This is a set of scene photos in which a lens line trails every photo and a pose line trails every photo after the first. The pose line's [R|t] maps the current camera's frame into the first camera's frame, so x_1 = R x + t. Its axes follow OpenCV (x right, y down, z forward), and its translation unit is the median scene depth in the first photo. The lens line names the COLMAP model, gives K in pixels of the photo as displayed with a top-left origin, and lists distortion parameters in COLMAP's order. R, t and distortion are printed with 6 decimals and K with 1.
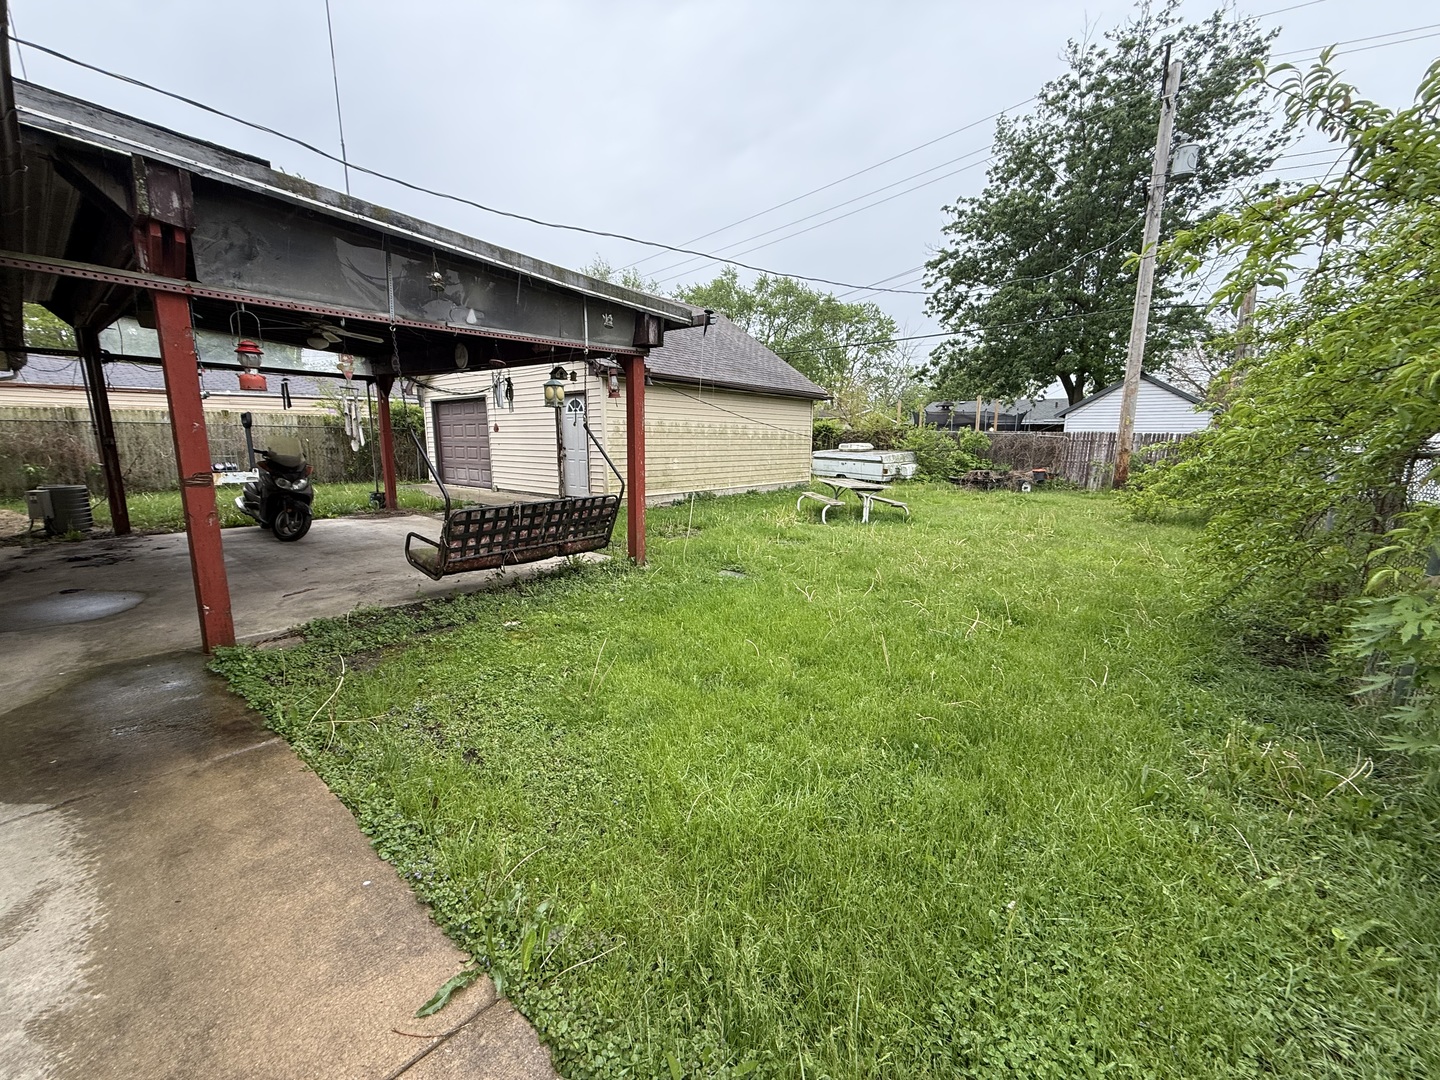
lens RADIAL K [[567.8, 0, 720.0], [0, 567.8, 540.0], [0, 0, 1]] dist [-0.000764, -0.000081]
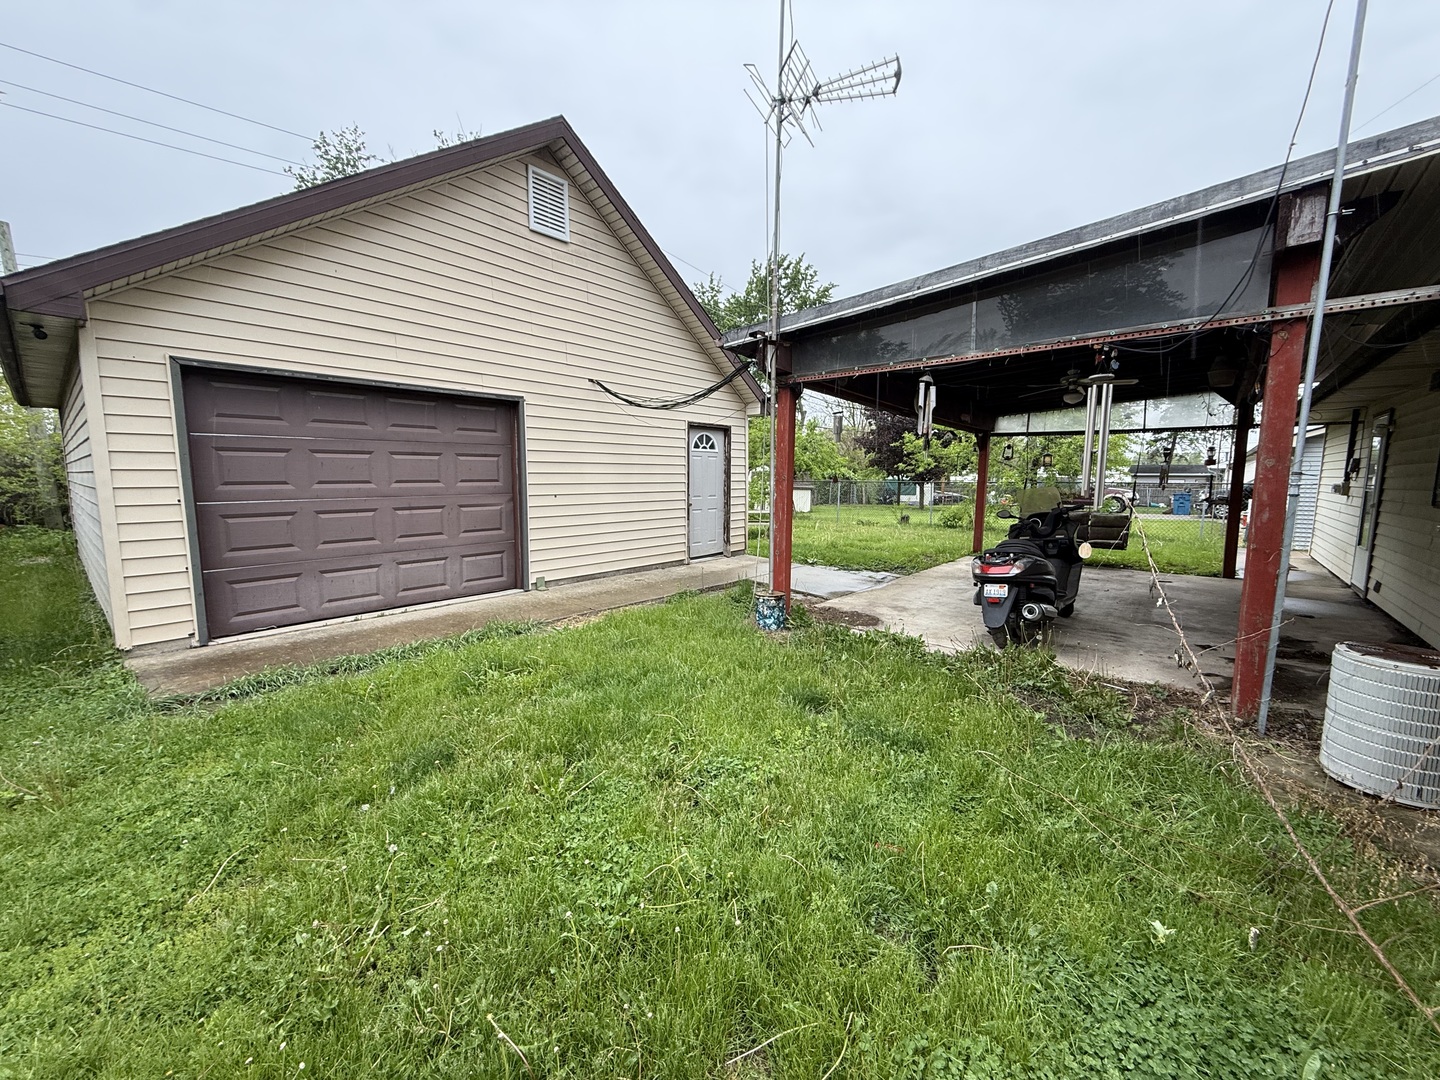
lens RADIAL K [[567.8, 0, 720.0], [0, 567.8, 540.0], [0, 0, 1]] dist [-0.000764, -0.000081]
pose [[0.011611, -0.121100, 0.992572, -0.804467], [0.171493, 0.978173, 0.117337, -0.144963], [-0.985117, 0.168856, 0.032126, 0.740105]]
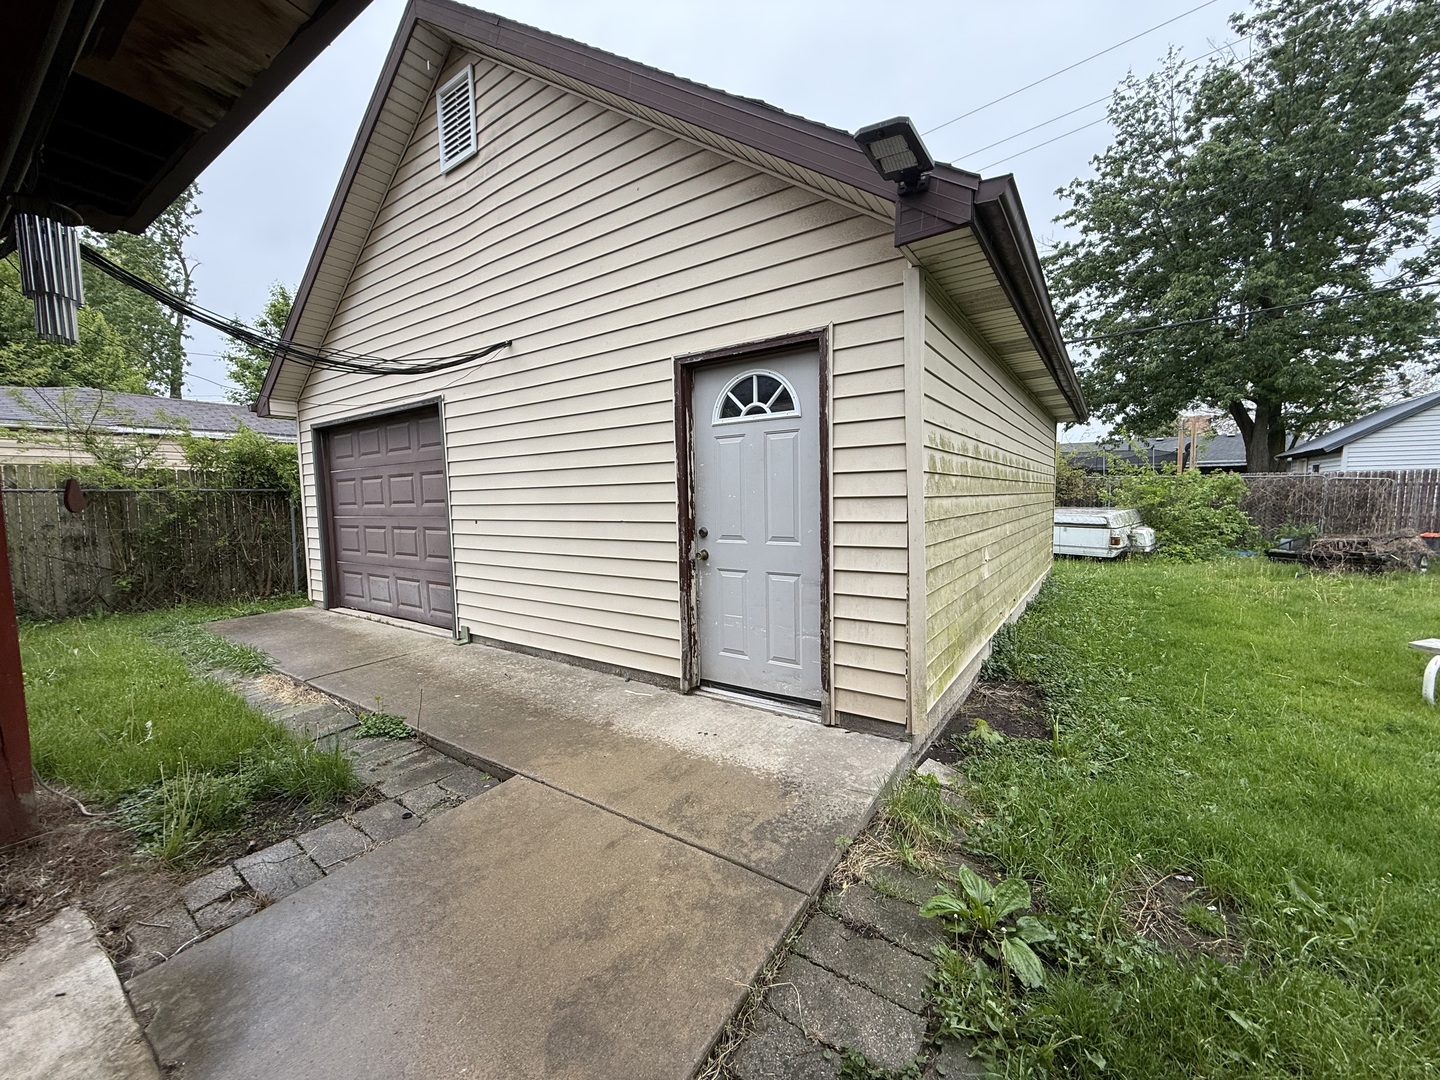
lens RADIAL K [[567.8, 0, 720.0], [0, 567.8, 540.0], [0, 0, 1]] dist [-0.000764, -0.000081]
pose [[0.995926, -0.032007, 0.084297, -0.228579], [0.040314, 0.994294, -0.098767, -0.099130], [-0.080655, 0.101763, 0.991534, 0.538519]]
